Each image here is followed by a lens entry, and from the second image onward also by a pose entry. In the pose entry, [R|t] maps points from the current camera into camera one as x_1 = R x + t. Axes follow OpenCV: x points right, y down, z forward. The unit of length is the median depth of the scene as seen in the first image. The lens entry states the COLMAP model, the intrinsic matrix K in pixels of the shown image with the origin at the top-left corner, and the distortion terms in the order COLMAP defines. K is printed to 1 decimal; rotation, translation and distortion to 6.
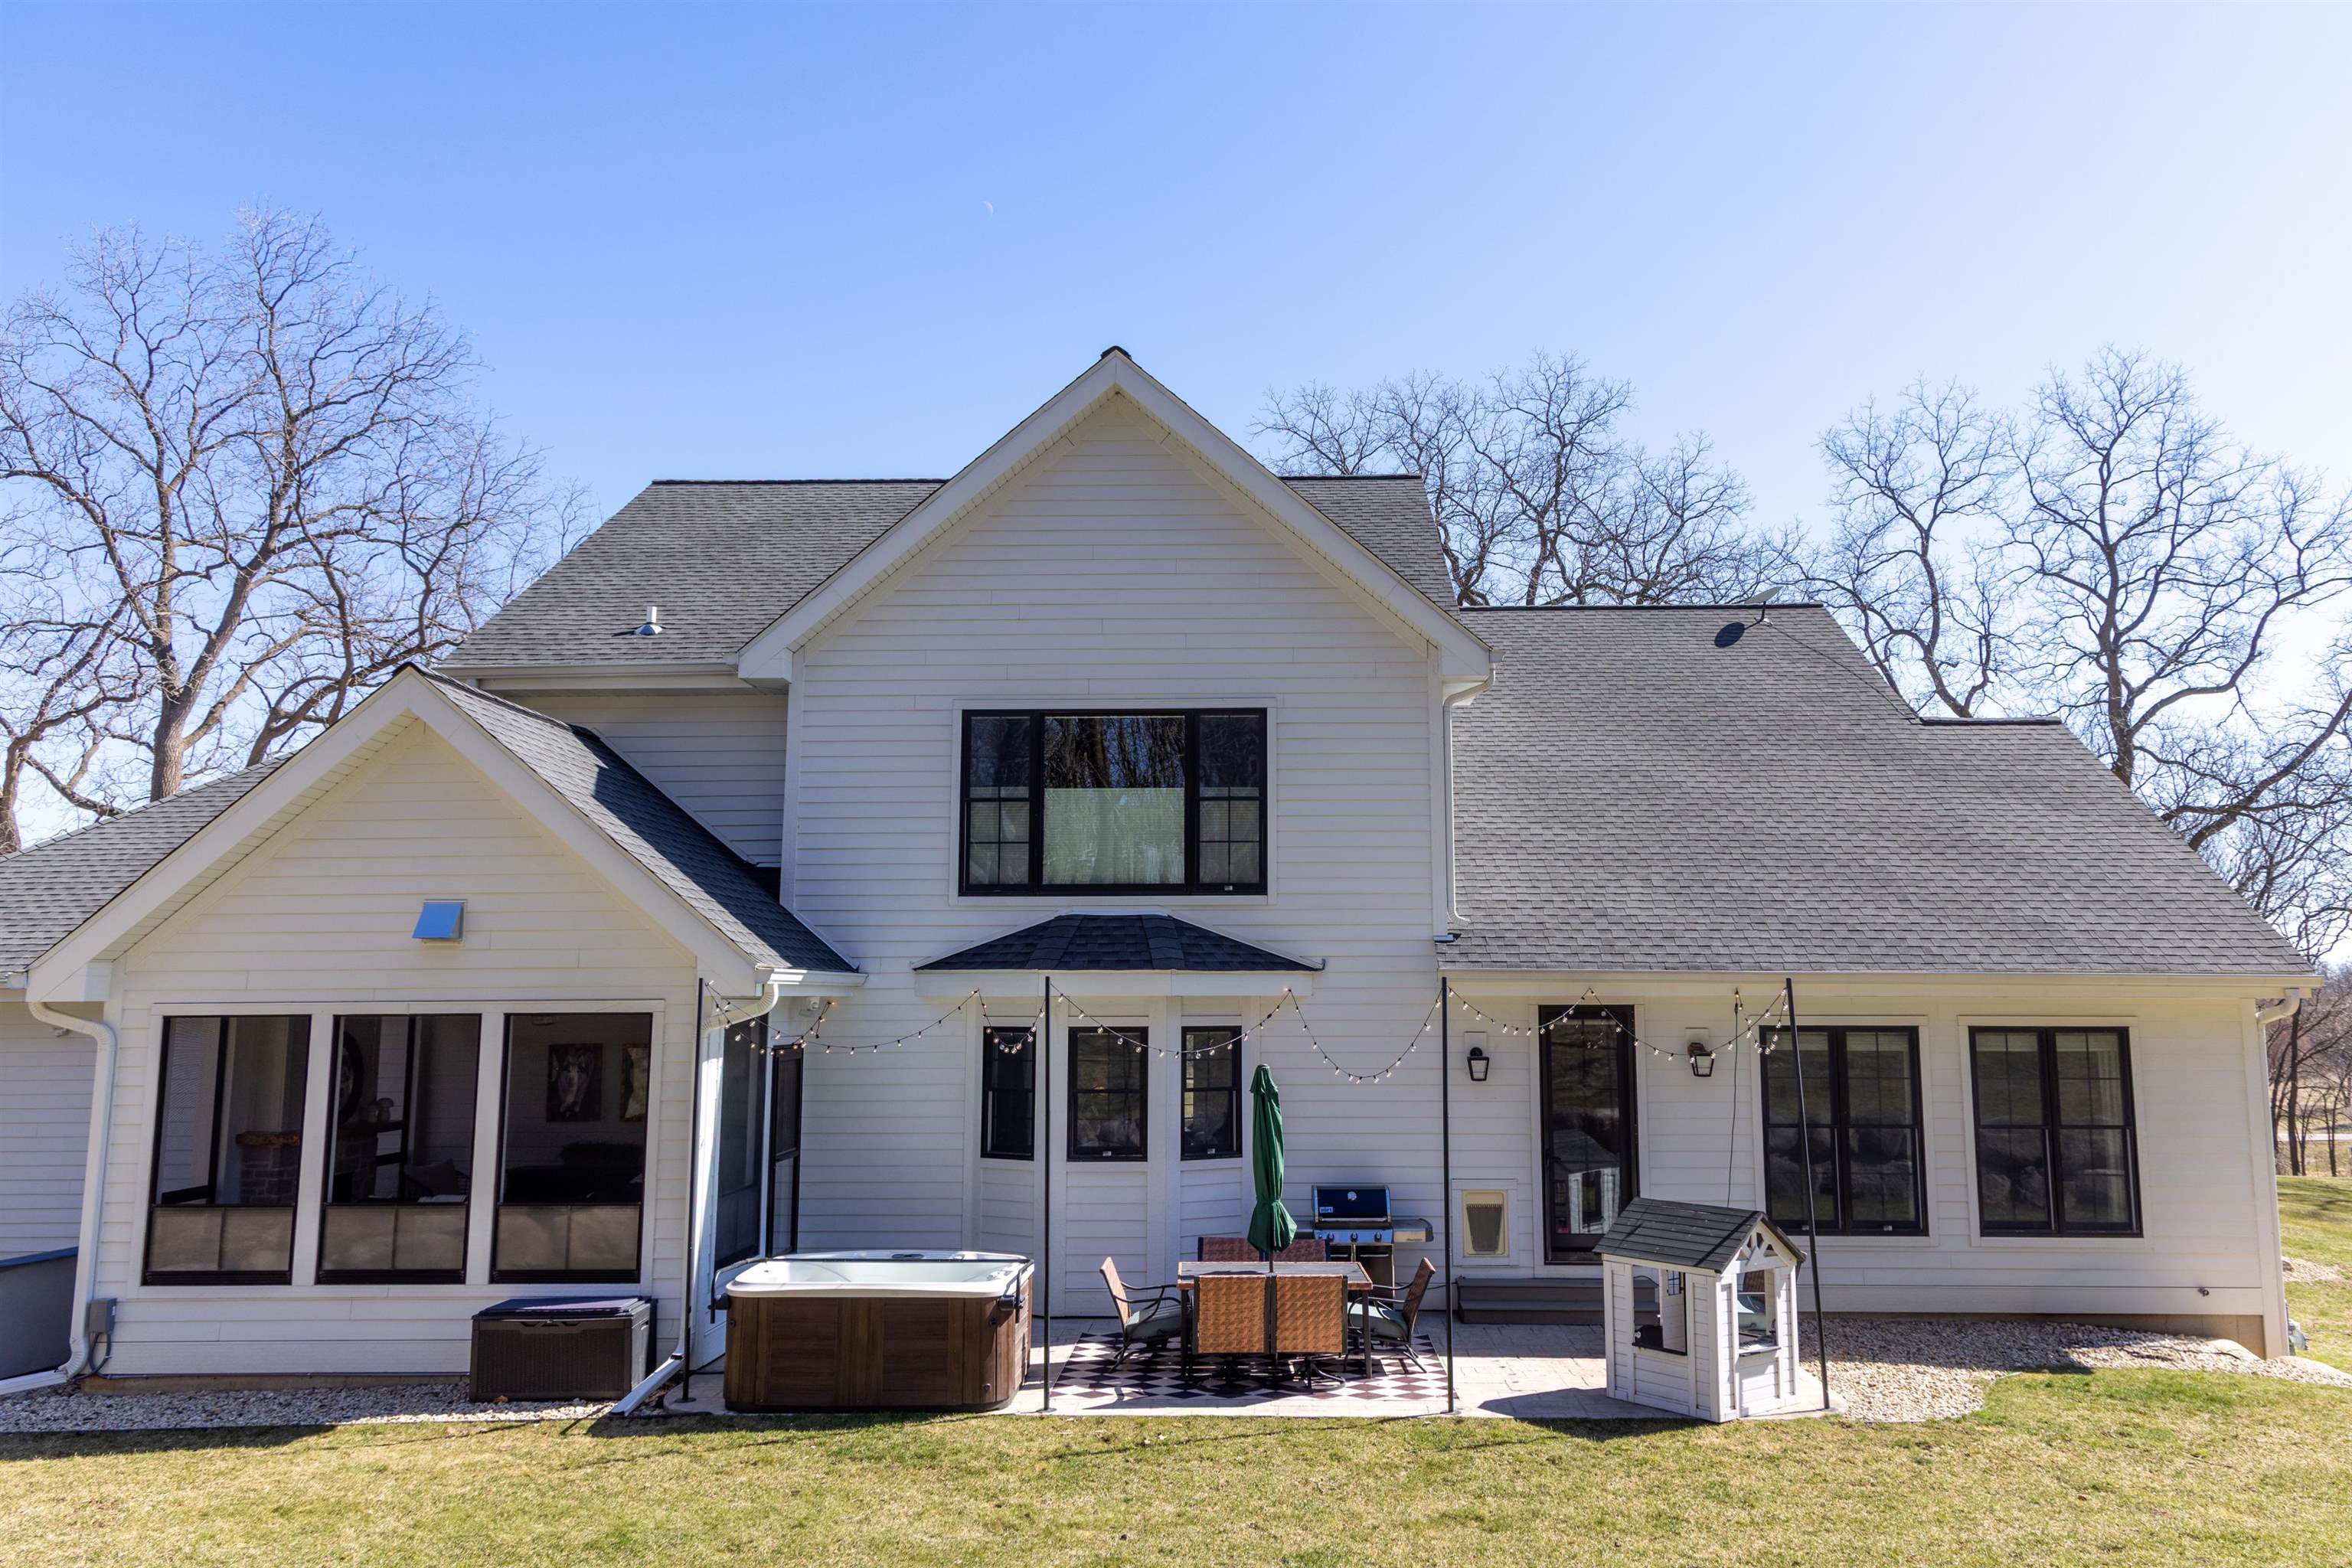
lens RADIAL K [[1725.6, 0, 1225.5], [0, 1725.6, 762.9], [0, 0, 1]] dist [-0.001355, 0.028104]
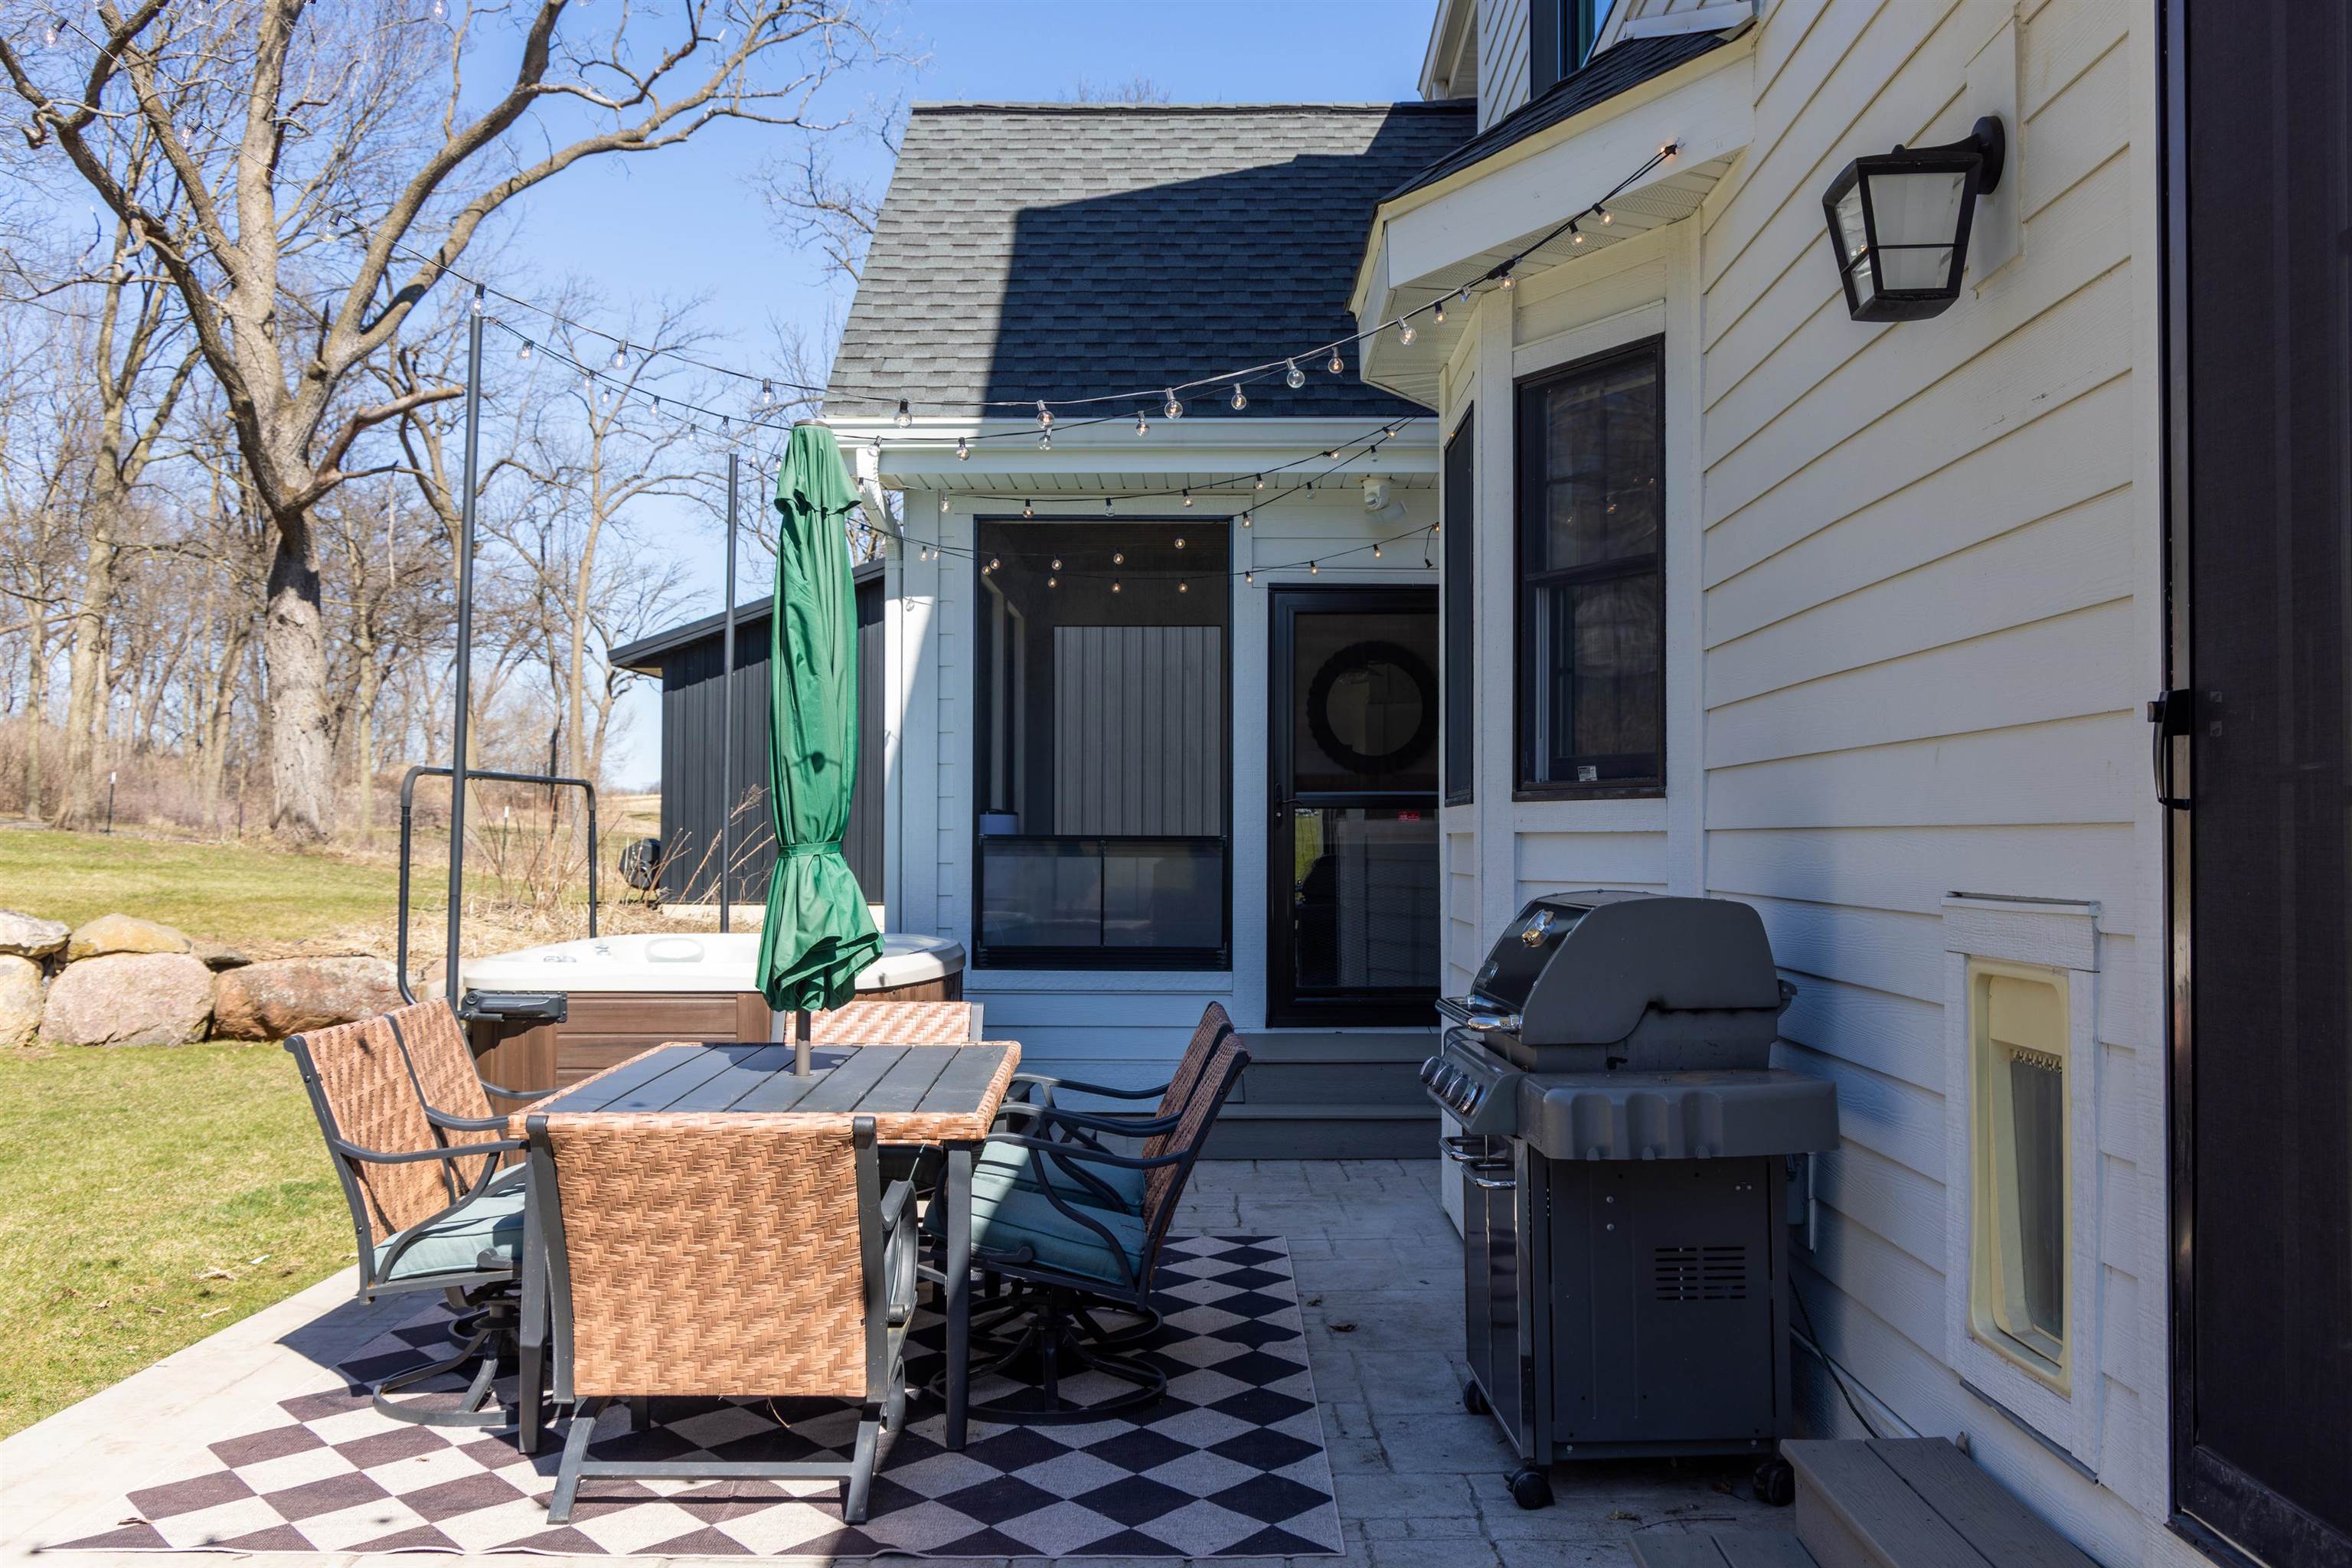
lens RADIAL K [[2169.5, 0, 1176.0], [0, 2169.5, 784.0], [0, 0, 1]] dist [-0.005798, 0.003195]
pose [[-0.007414, -0.025081, -0.999658, 0.370751], [0.133401, 0.990725, -0.025846, 0.231608], [0.991034, -0.133547, -0.004000, 0.949057]]
